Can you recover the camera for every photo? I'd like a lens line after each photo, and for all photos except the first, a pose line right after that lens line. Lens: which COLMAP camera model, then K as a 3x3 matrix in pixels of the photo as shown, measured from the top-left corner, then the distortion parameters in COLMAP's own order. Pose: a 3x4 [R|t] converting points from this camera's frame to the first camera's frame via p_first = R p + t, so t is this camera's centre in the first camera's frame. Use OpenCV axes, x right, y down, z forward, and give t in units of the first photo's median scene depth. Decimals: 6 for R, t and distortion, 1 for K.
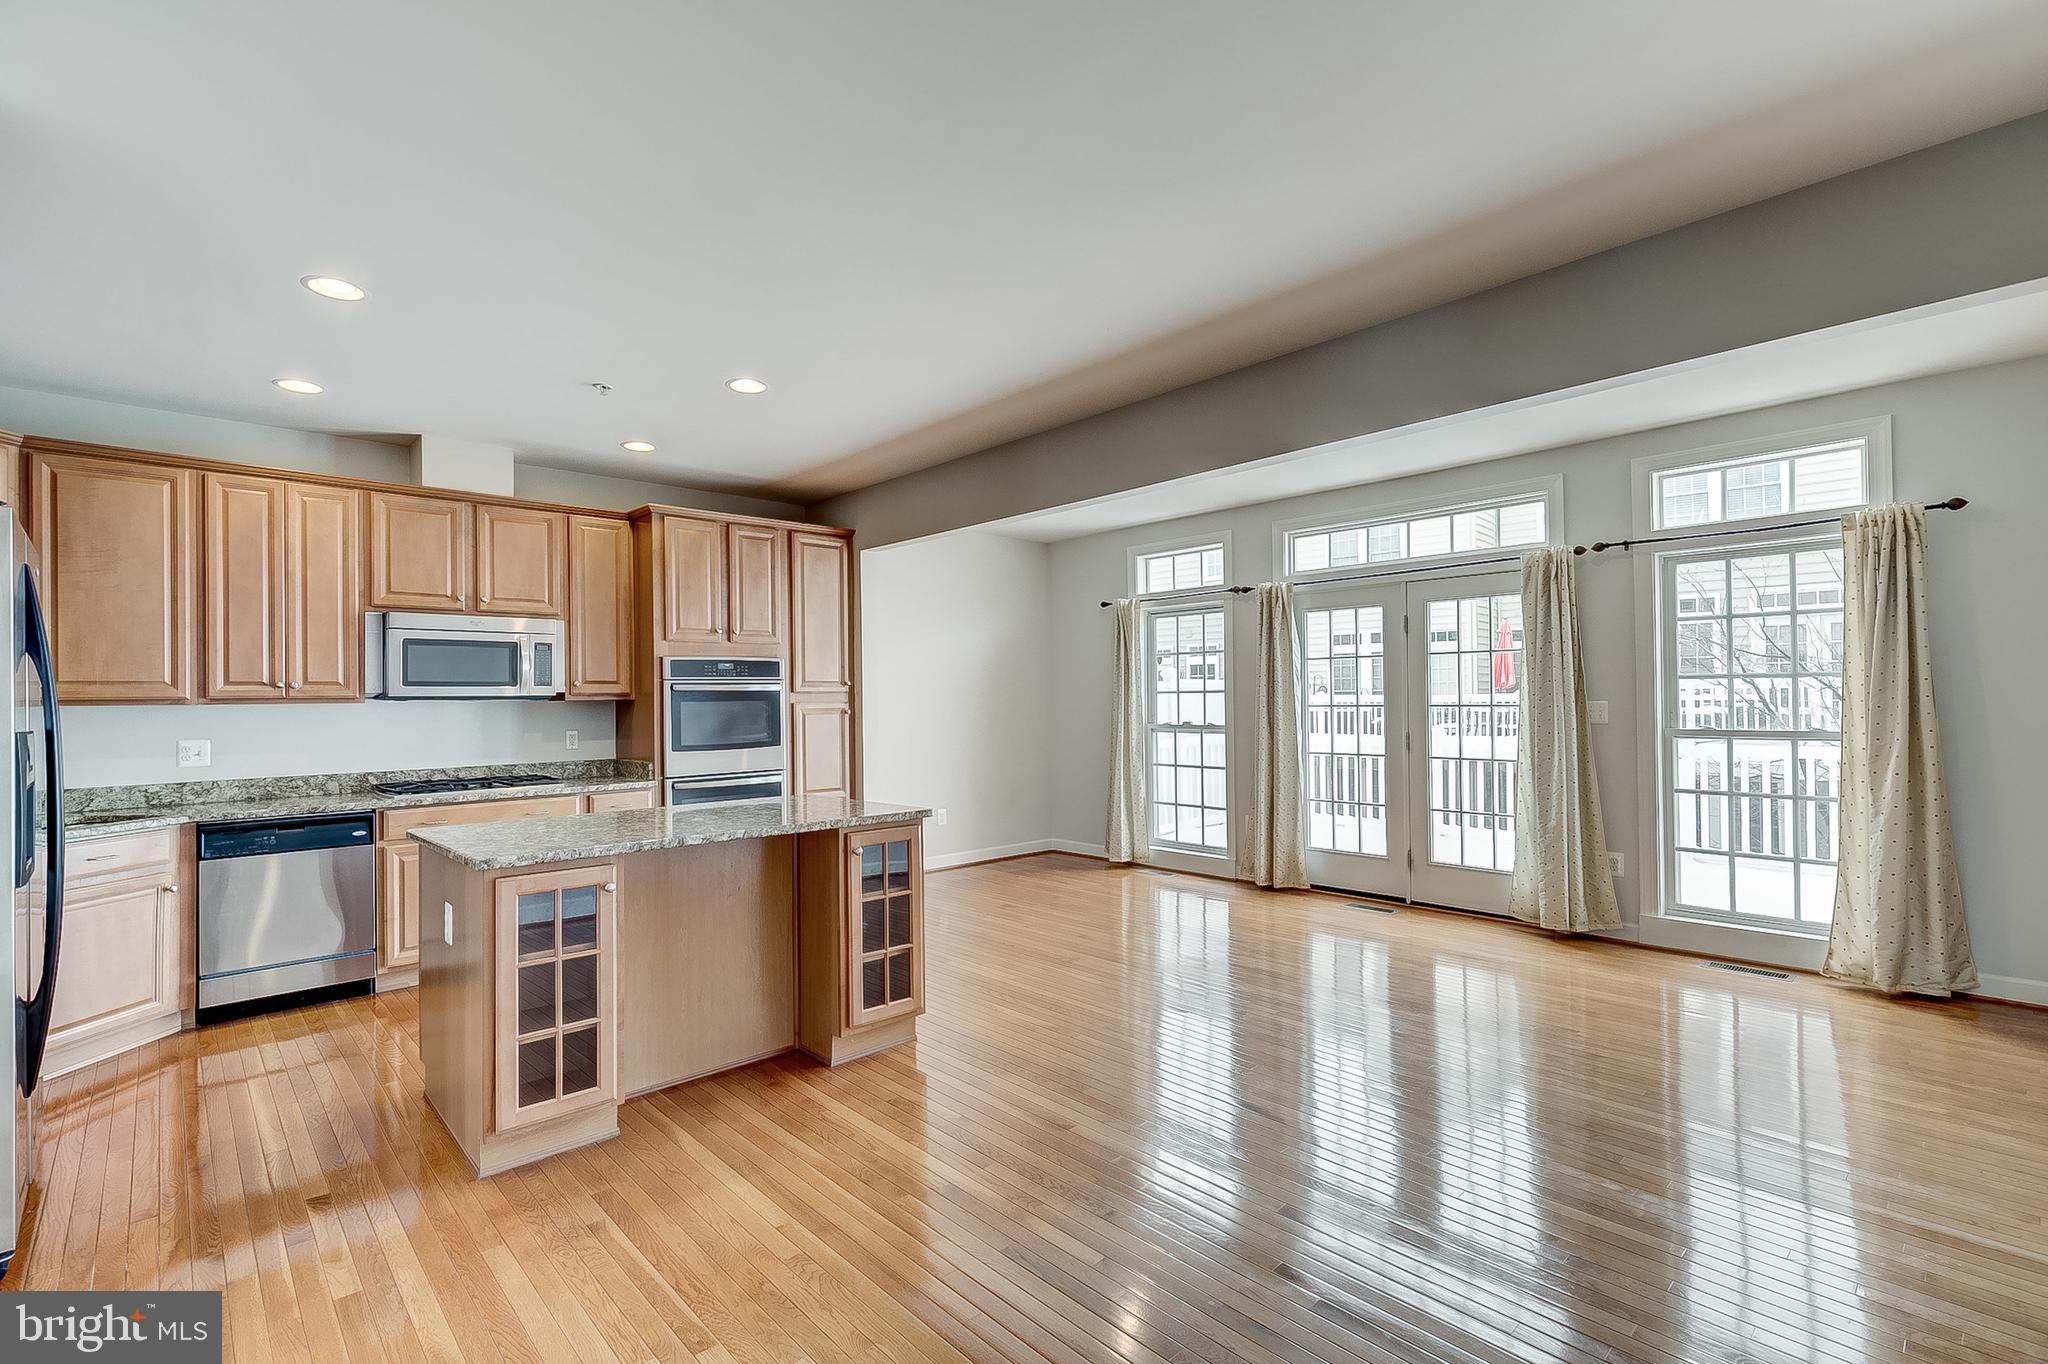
lens RADIAL K [[911.3, 0, 1020.6], [0, 911.3, 688.9], [0, 0, 1]] dist [0.004570, 0.000604]
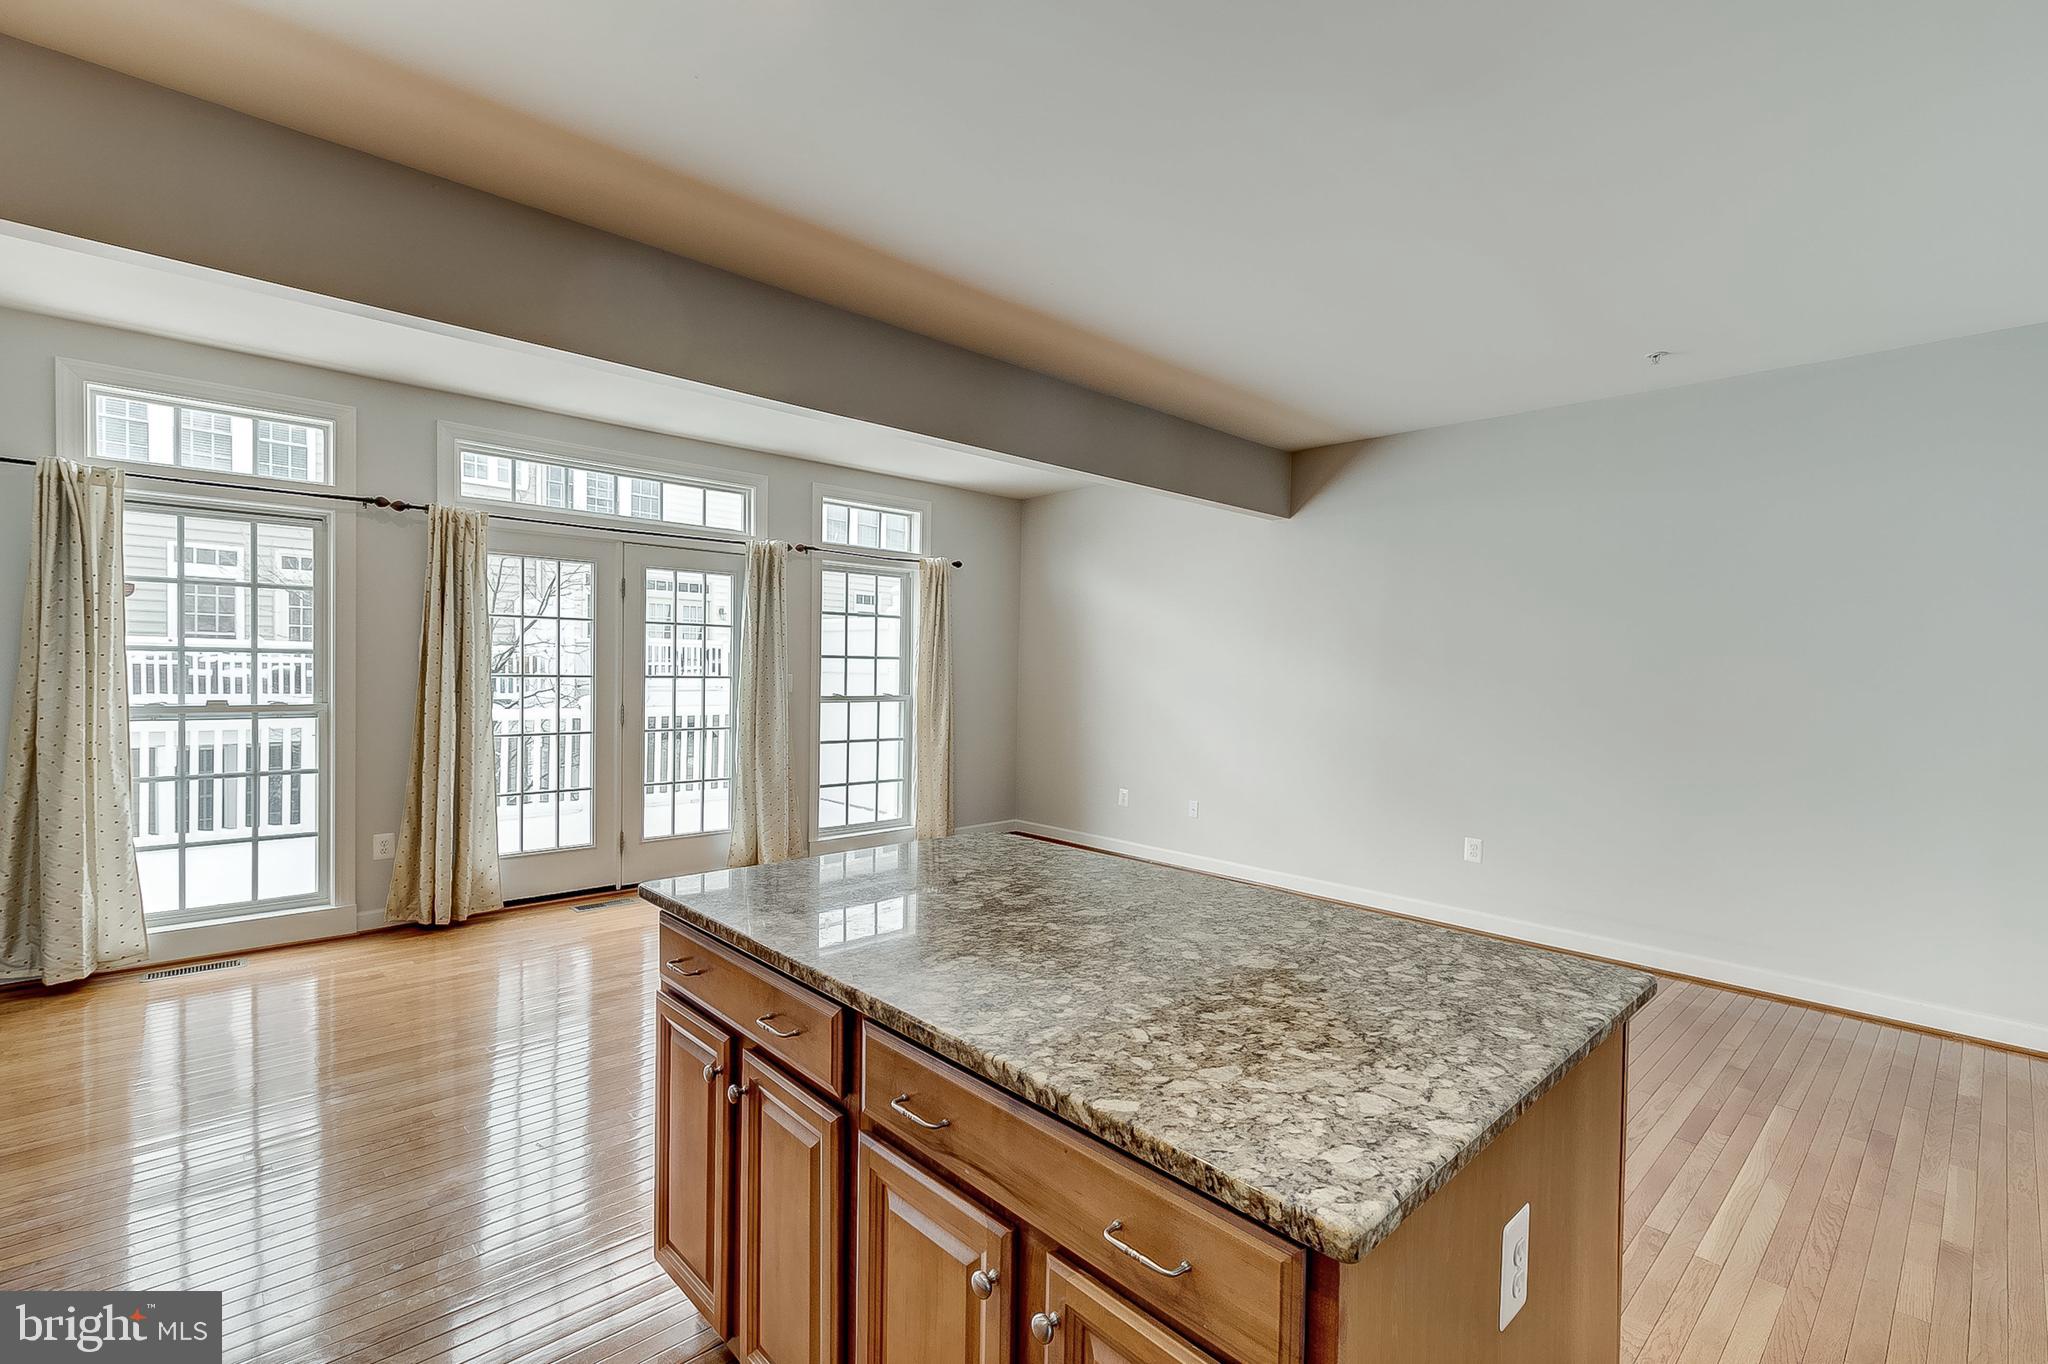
lens RADIAL K [[925.6, 0, 1080.5], [0, 925.6, 682.6], [0, 0, 1]] dist [0.013592, -0.001361]
pose [[-0.035101, 0.000956, 0.999383, -0.648850], [-0.022802, 0.999738, -0.001757, 0.019644], [-0.999124, -0.022850, -0.035070, 0.692576]]
